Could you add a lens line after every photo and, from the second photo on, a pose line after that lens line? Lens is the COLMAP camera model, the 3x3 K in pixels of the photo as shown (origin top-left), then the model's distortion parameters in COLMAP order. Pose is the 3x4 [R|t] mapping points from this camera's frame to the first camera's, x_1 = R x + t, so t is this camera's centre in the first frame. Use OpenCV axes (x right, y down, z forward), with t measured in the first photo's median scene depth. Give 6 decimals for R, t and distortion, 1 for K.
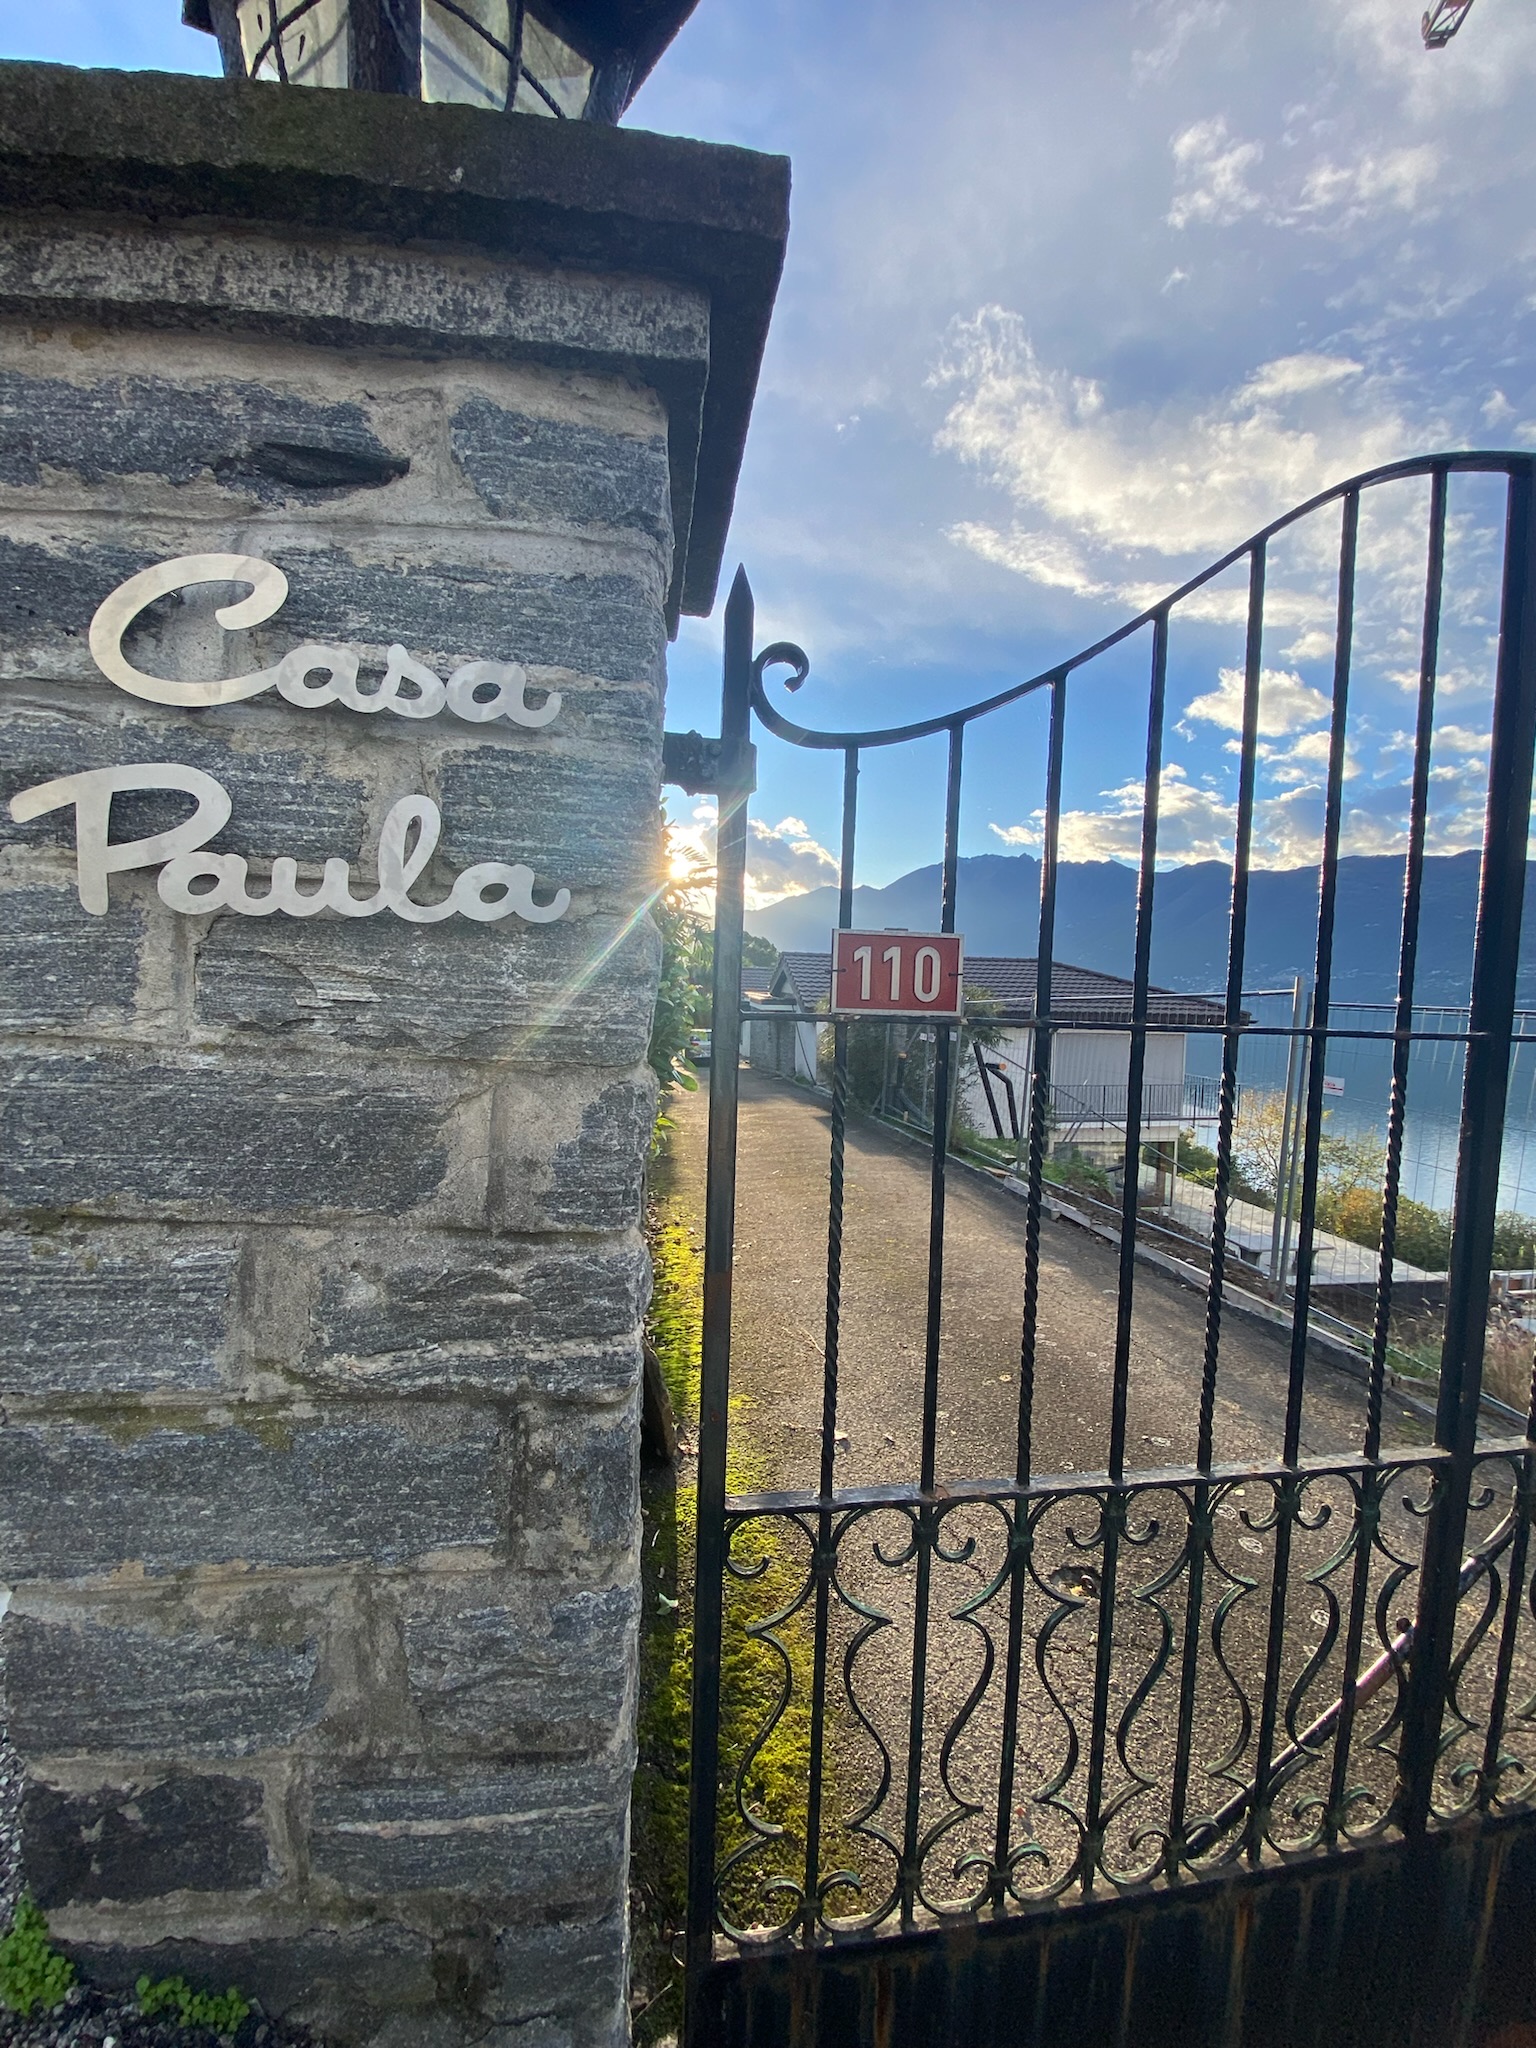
lens RADIAL K [[812.4, 0, 768.0], [0, 812.4, 1024.0], [0, 0, 1]] dist [-0.002545, -0.000198]
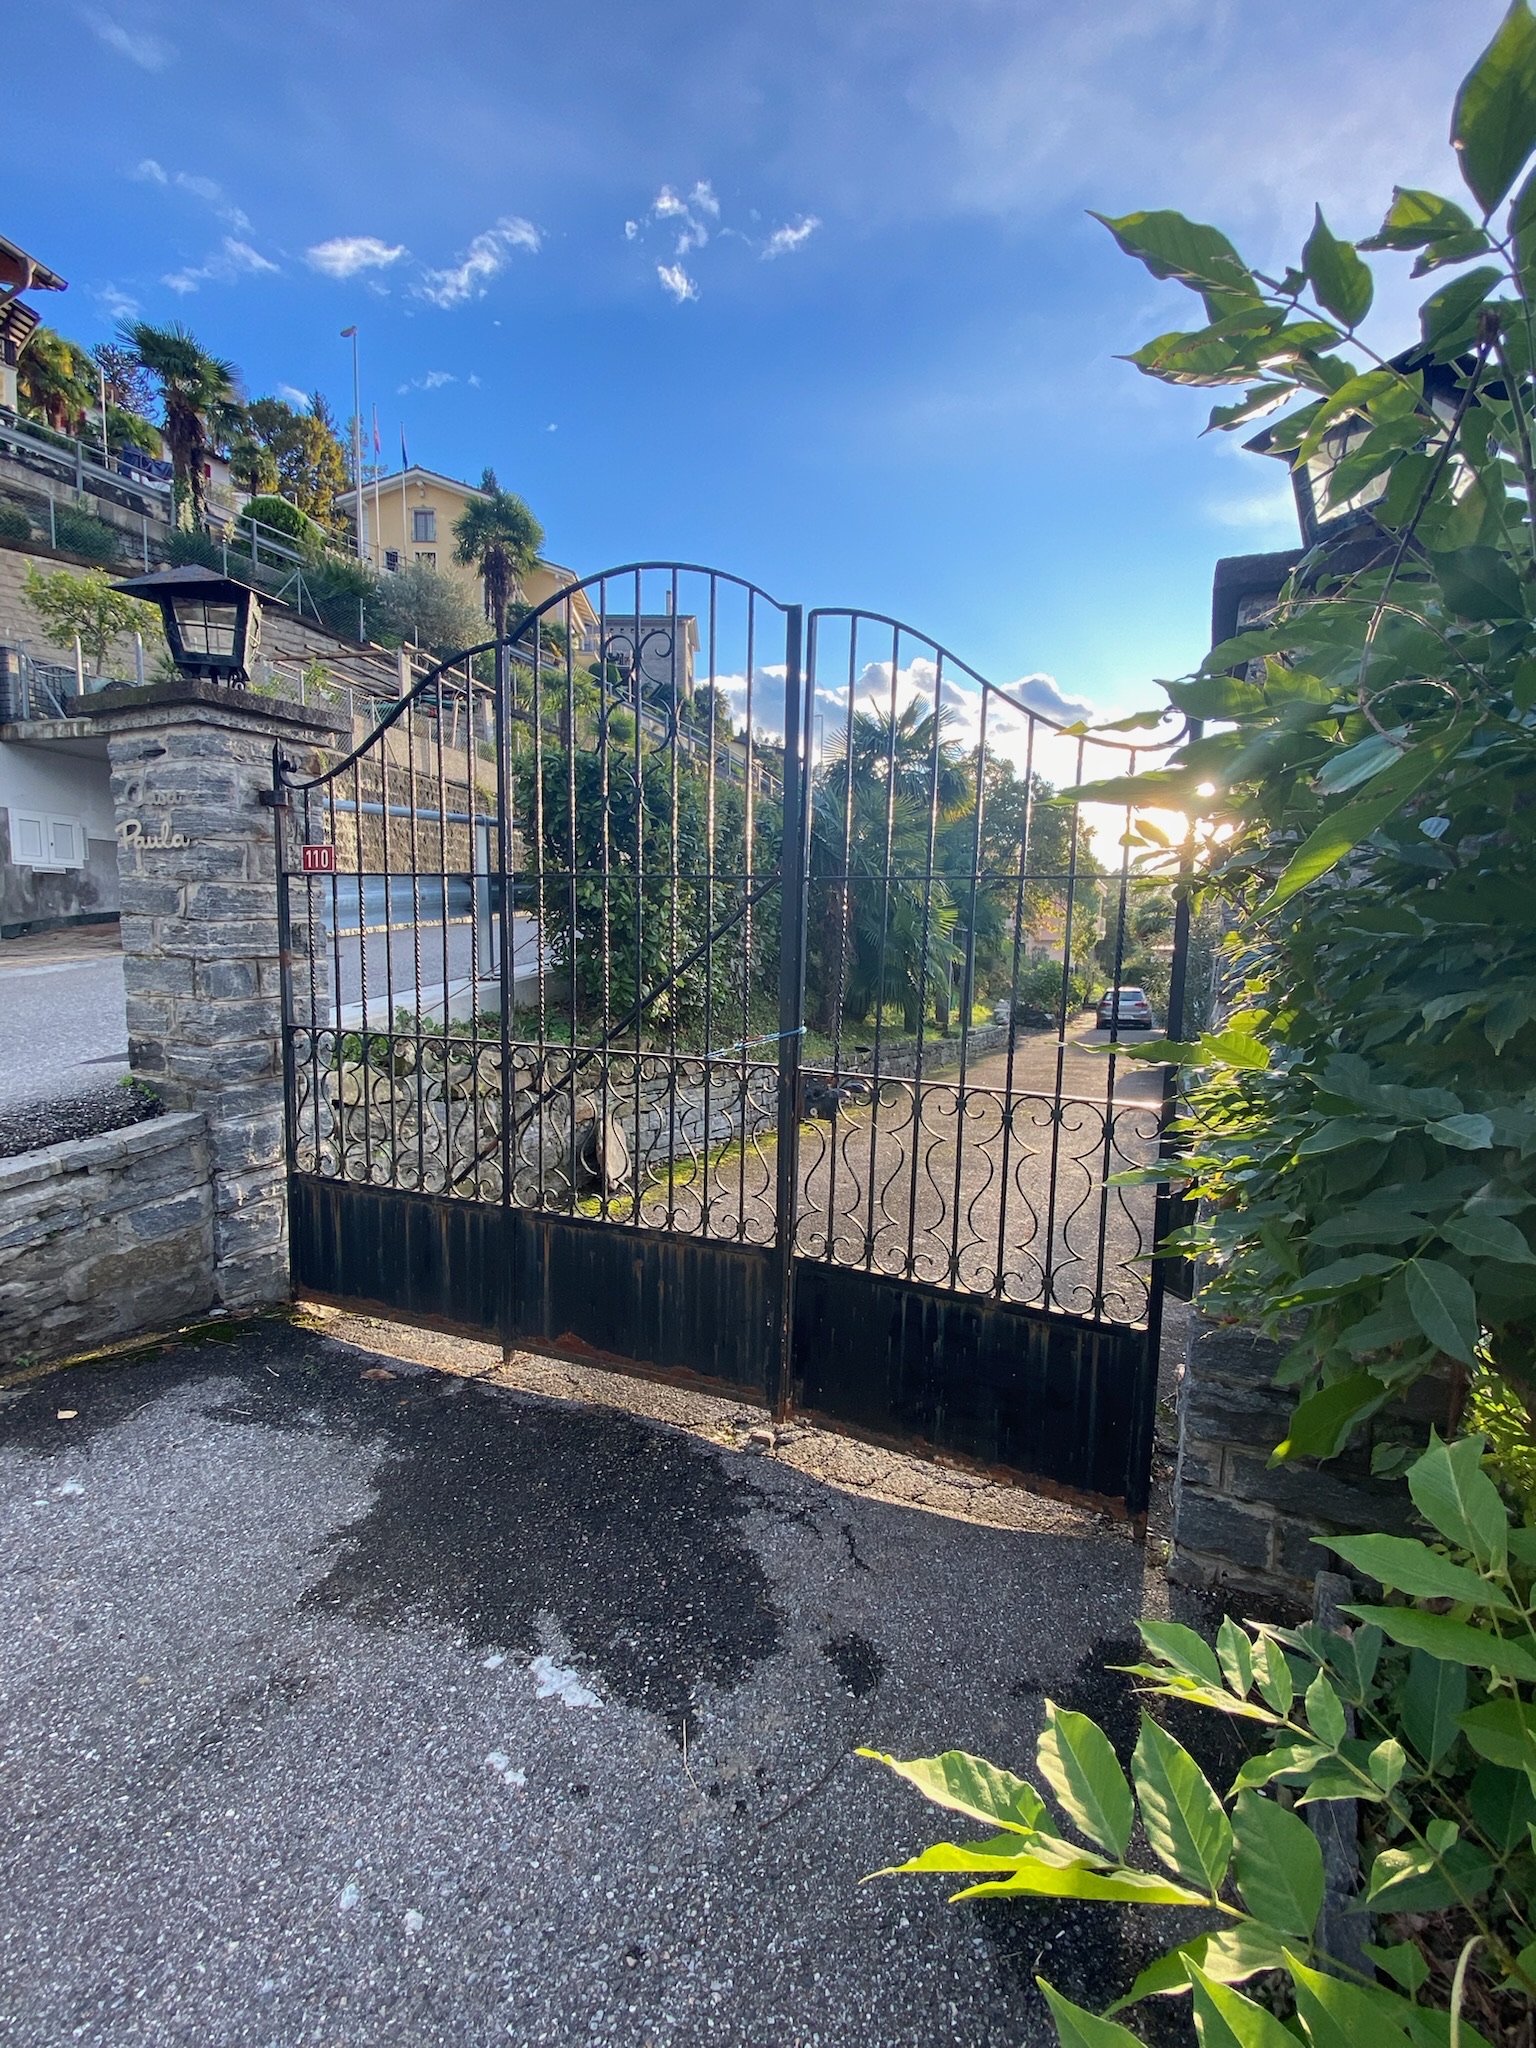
lens RADIAL K [[907.4, 0, 768.0], [0, 907.4, 1024.0], [0, 0, 1]] dist [-0.000362, -0.000030]
pose [[0.847931, 0.040131, -0.528586, 5.122769], [-0.023544, 0.998997, 0.038076, 0.584598], [0.529584, -0.019841, 0.848025, -1.558716]]
